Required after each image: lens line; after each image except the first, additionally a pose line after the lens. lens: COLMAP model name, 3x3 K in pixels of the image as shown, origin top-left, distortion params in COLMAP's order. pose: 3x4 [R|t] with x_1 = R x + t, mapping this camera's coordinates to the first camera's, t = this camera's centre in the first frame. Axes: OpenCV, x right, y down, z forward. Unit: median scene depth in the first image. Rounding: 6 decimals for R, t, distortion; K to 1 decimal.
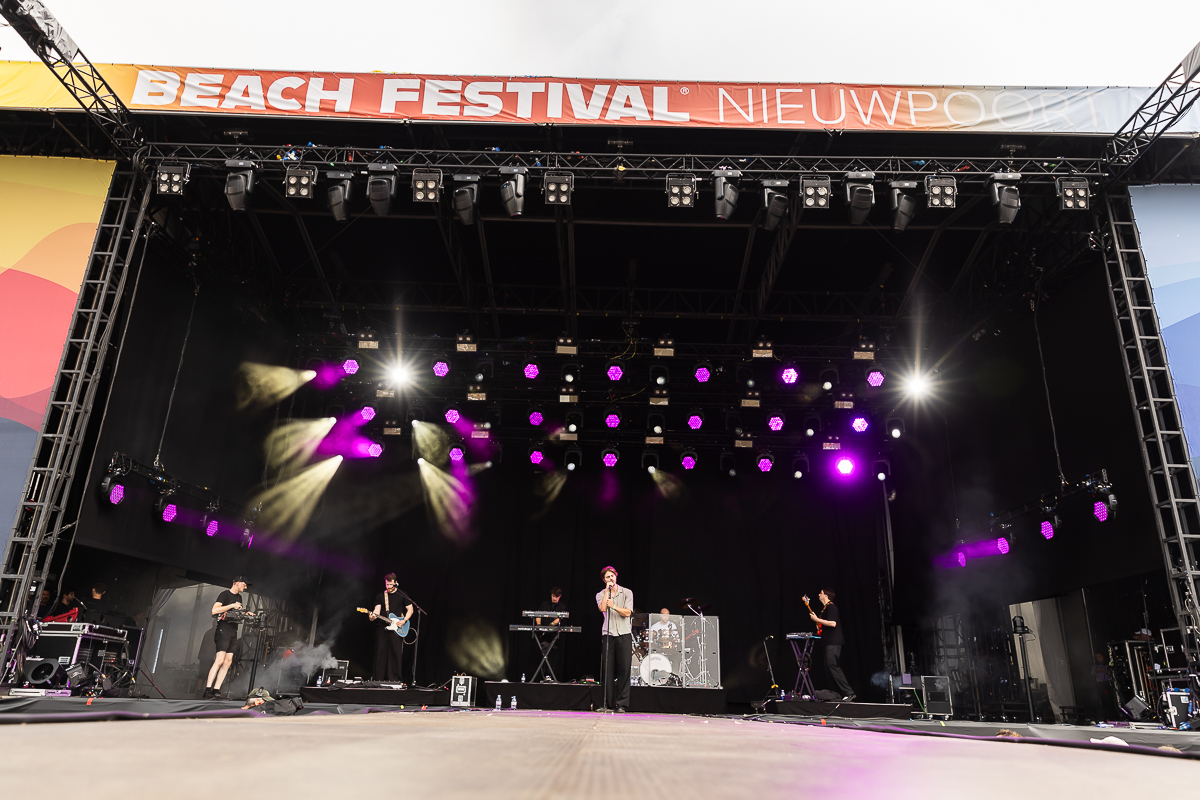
lens RADIAL K [[852.3, 0, 600.0], [0, 852.3, 400.0], [0, 0, 1]] dist [0.012460, -0.002503]
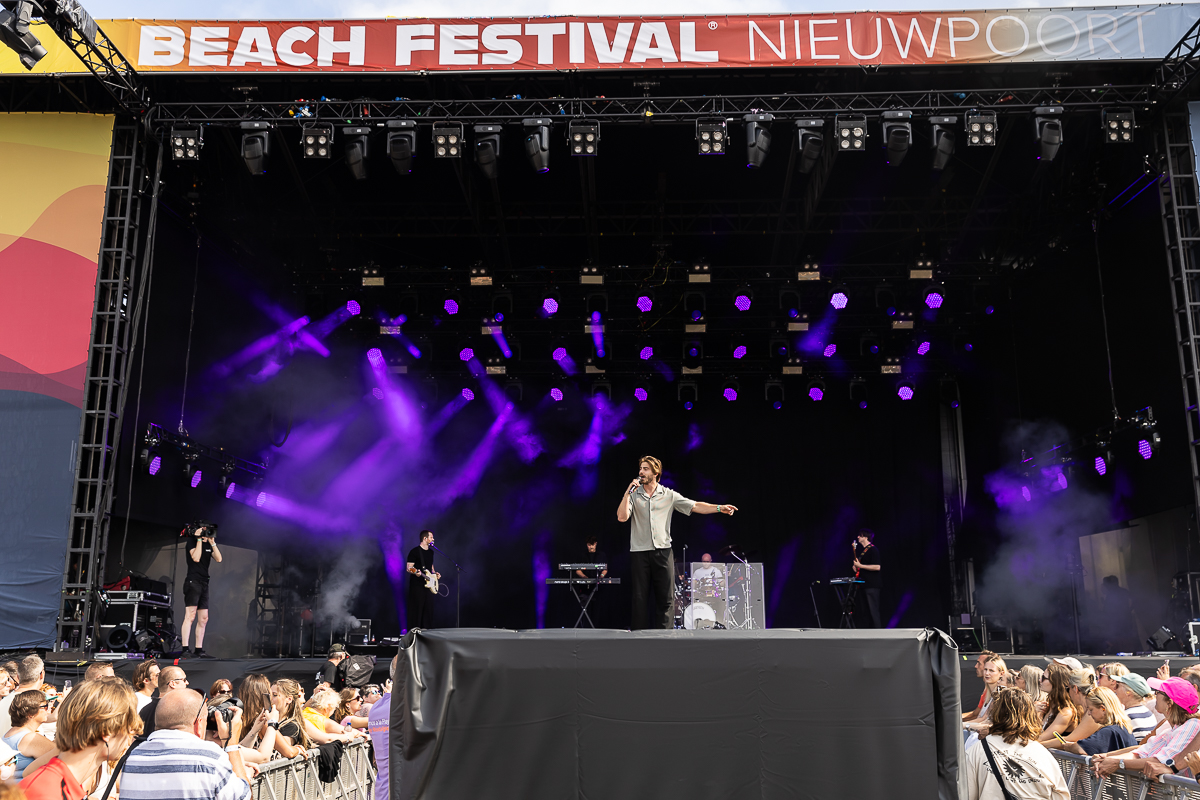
lens RADIAL K [[1184.4, 0, 600.0], [0, 1184.4, 400.0], [0, 0, 1]] dist [-0.007610, -0.017890]
pose [[0.999248, -0.034444, -0.017806, -0.017107], [0.036339, 0.992082, 0.120222, -0.112894], [0.013524, -0.120779, 0.992587, -0.358966]]
